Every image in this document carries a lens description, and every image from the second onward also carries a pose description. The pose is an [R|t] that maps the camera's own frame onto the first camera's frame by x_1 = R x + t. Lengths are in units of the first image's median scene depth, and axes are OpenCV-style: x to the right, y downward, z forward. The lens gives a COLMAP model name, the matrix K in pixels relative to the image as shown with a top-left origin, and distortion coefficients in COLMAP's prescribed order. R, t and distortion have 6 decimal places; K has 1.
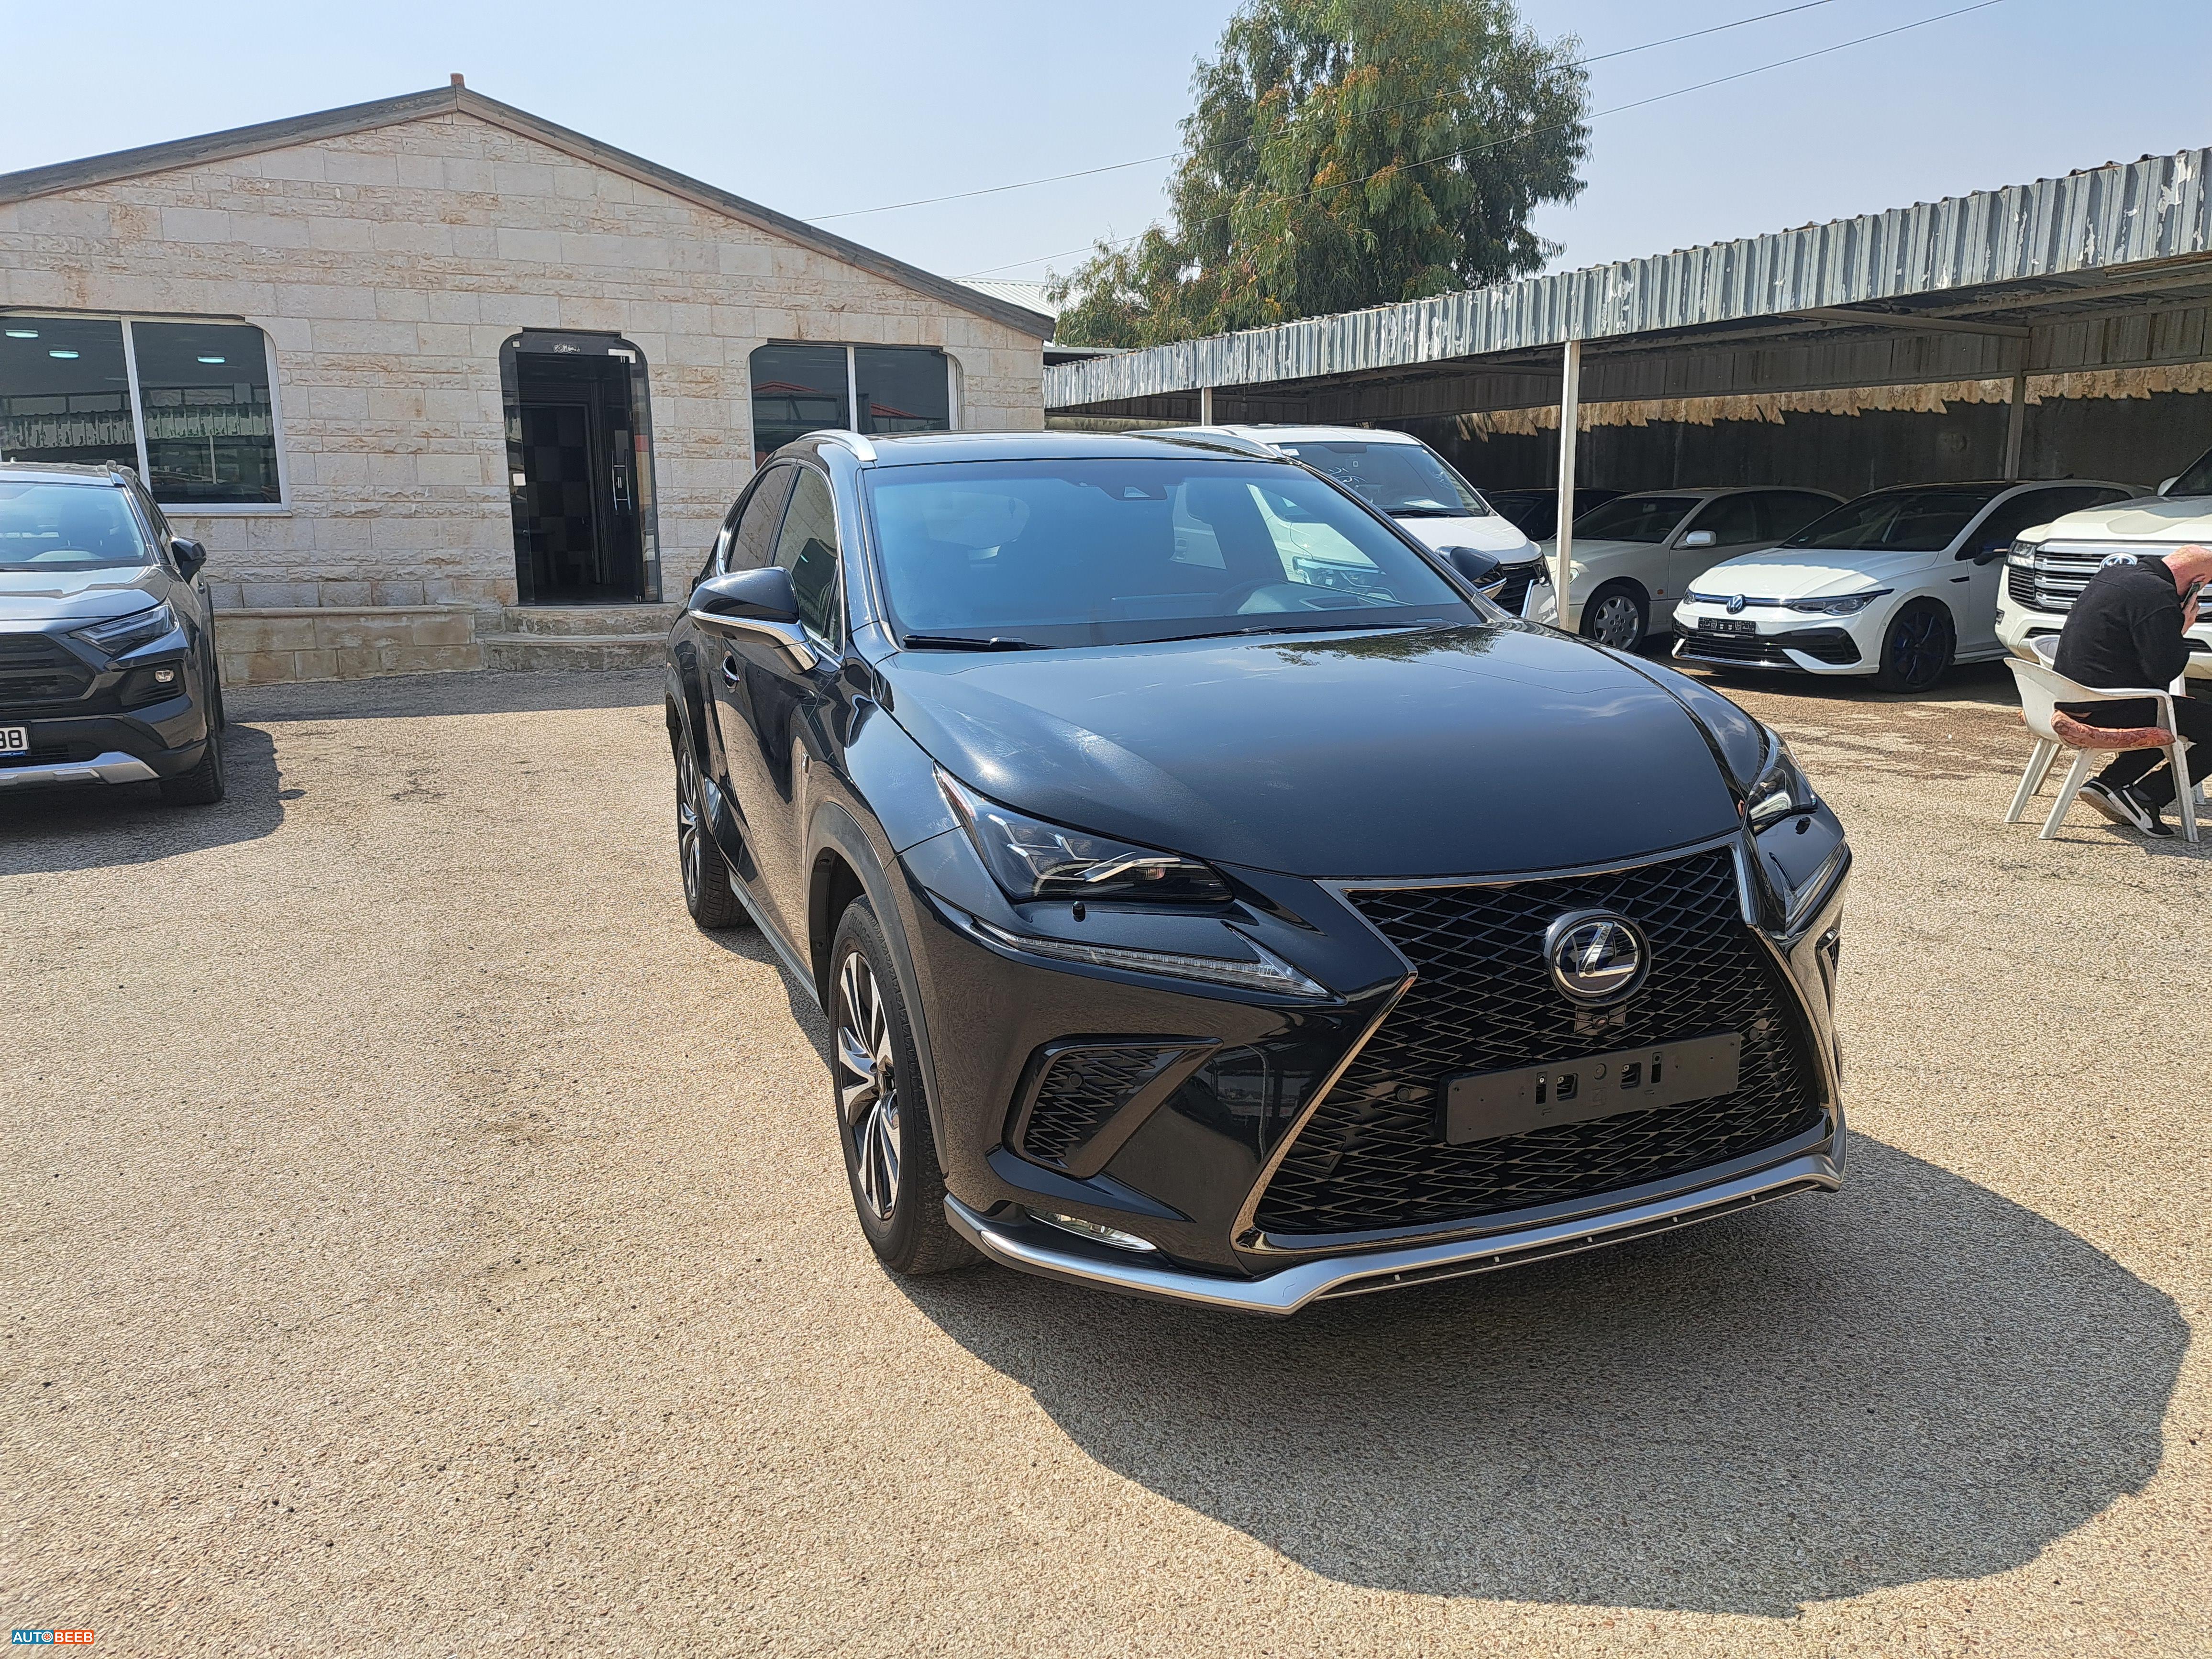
lens RADIAL K [[1567.0, 0, 1120.0], [0, 1567.0, 828.5], [0, 0, 1]] dist [0.023732, -0.018459]
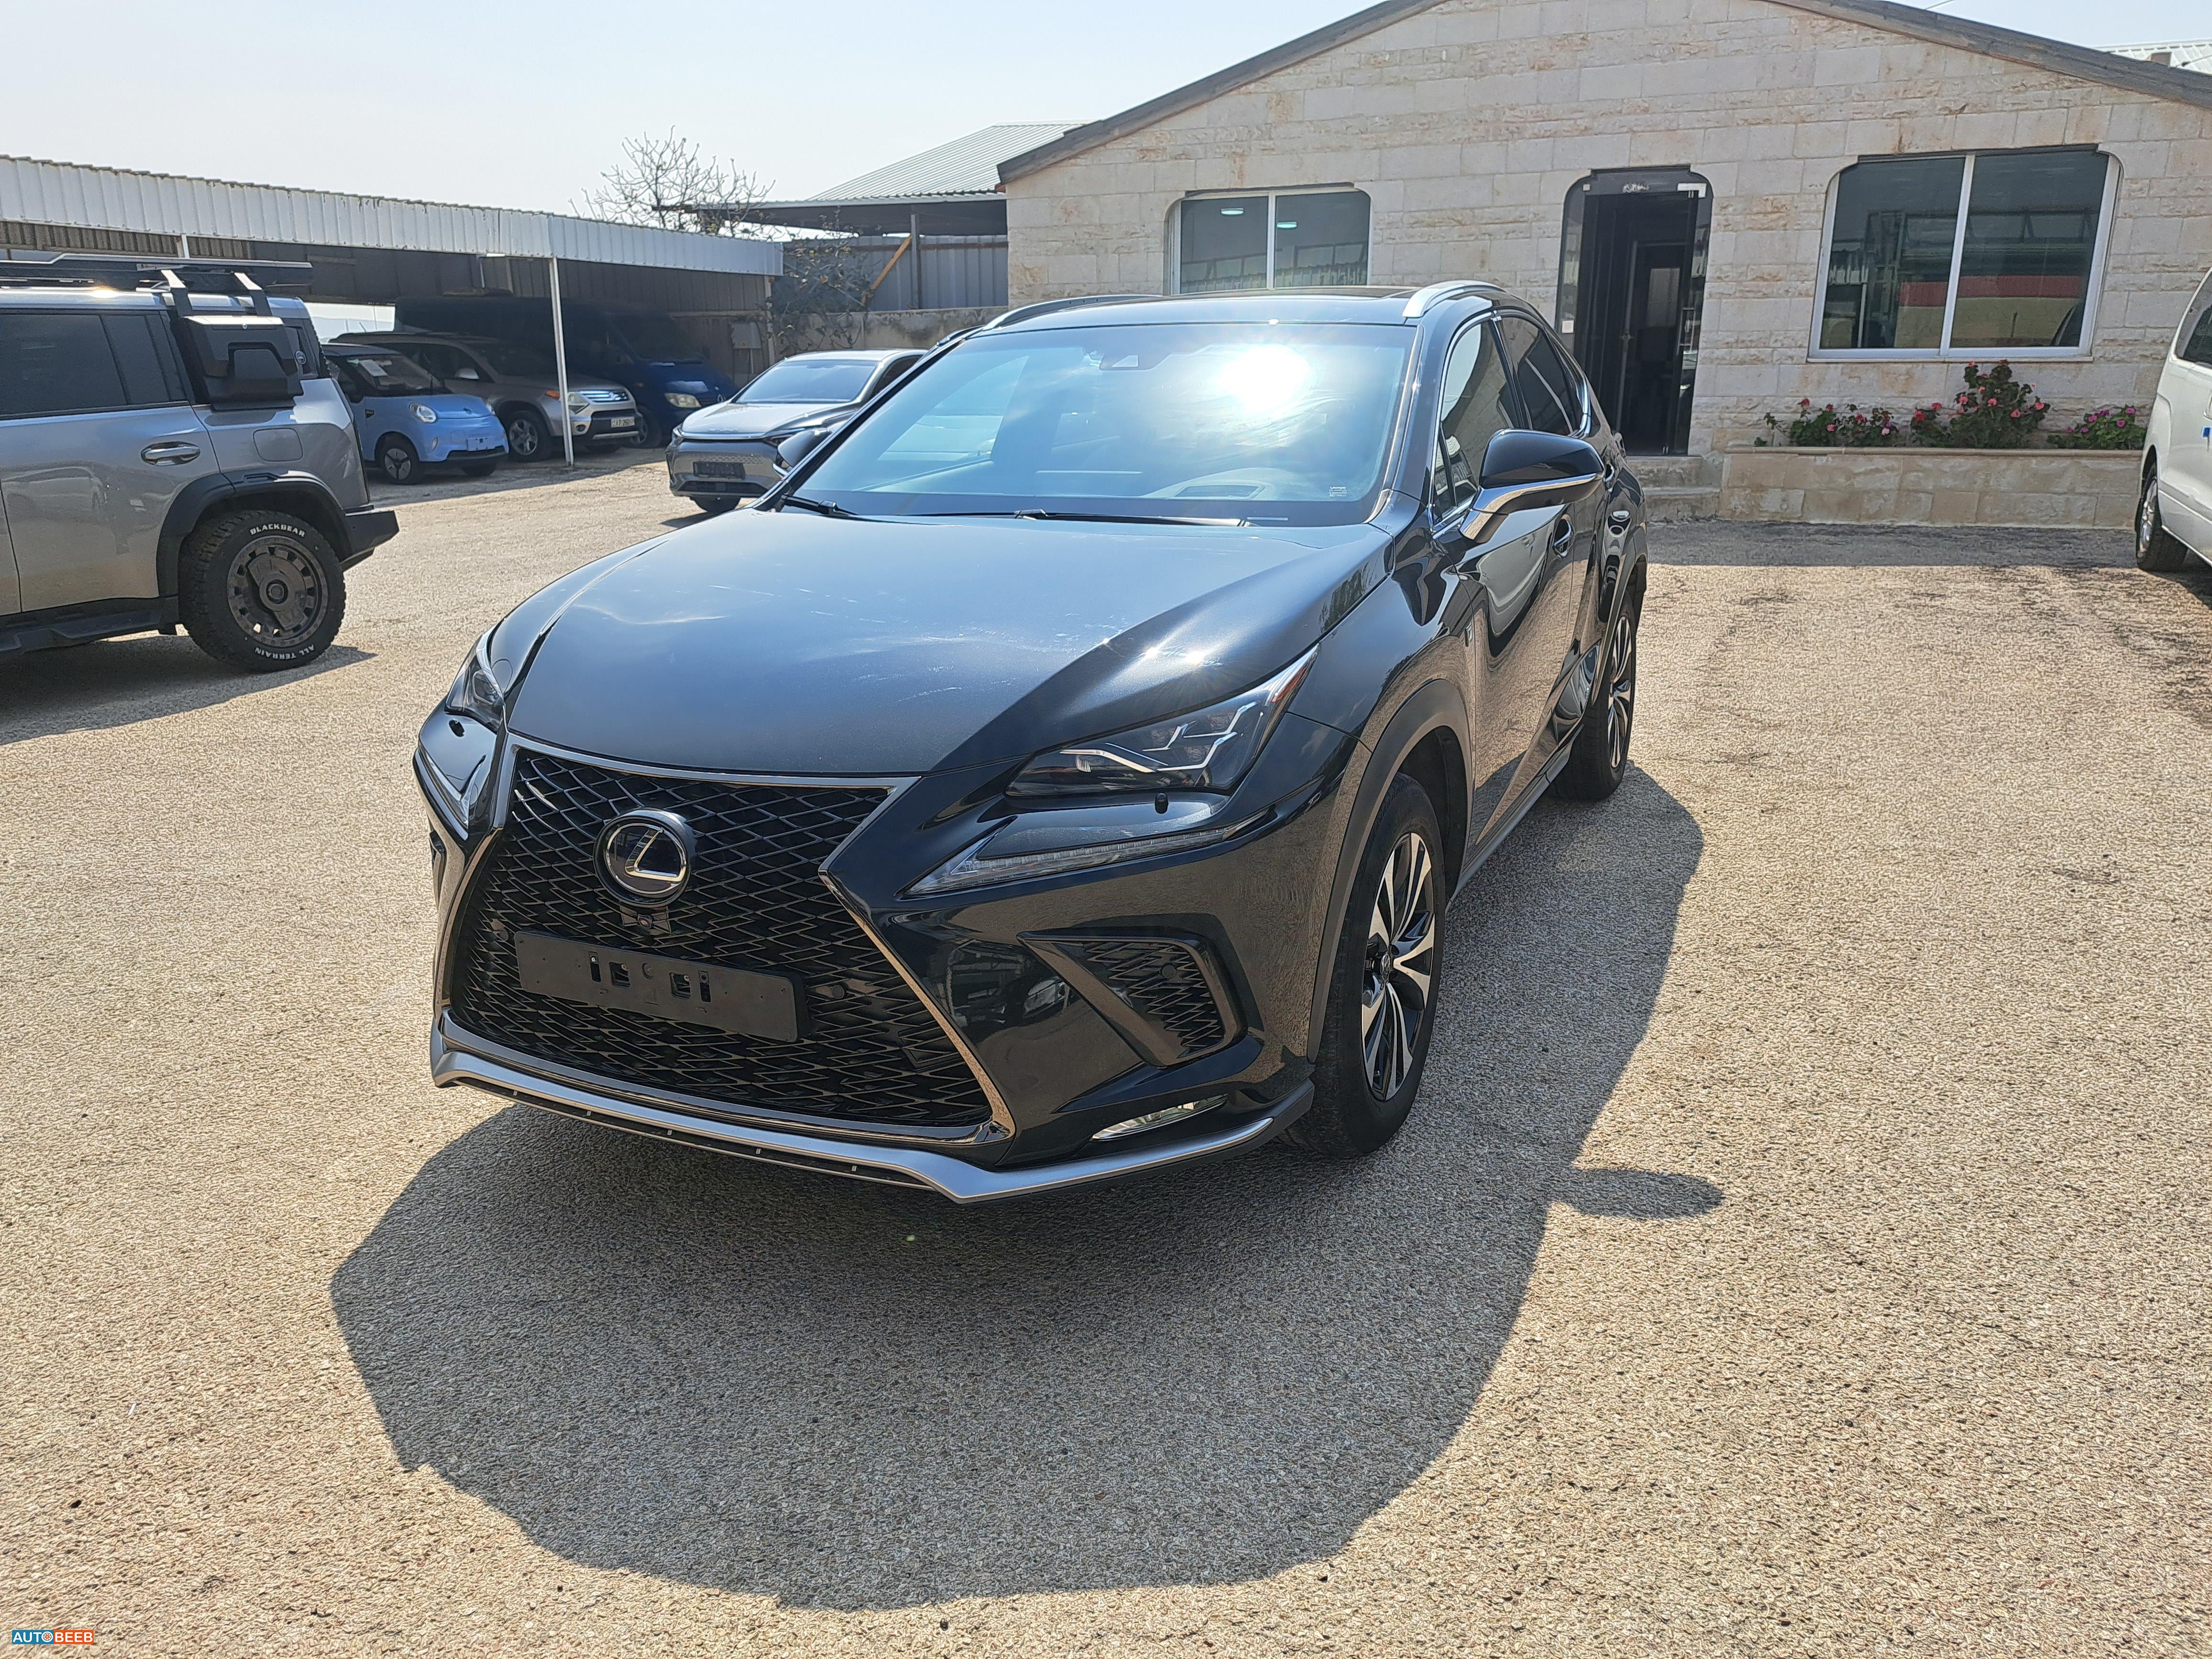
lens RADIAL K [[1567.0, 0, 1115.3], [0, 1567.0, 828.1], [0, 0, 1]] dist [0.023732, -0.018459]
pose [[0.681553, 0.208803, -0.701347, 0.204605], [-0.140046, 0.977929, 0.155053, -0.022859], [0.718243, -0.007456, 0.695752, 0.087208]]
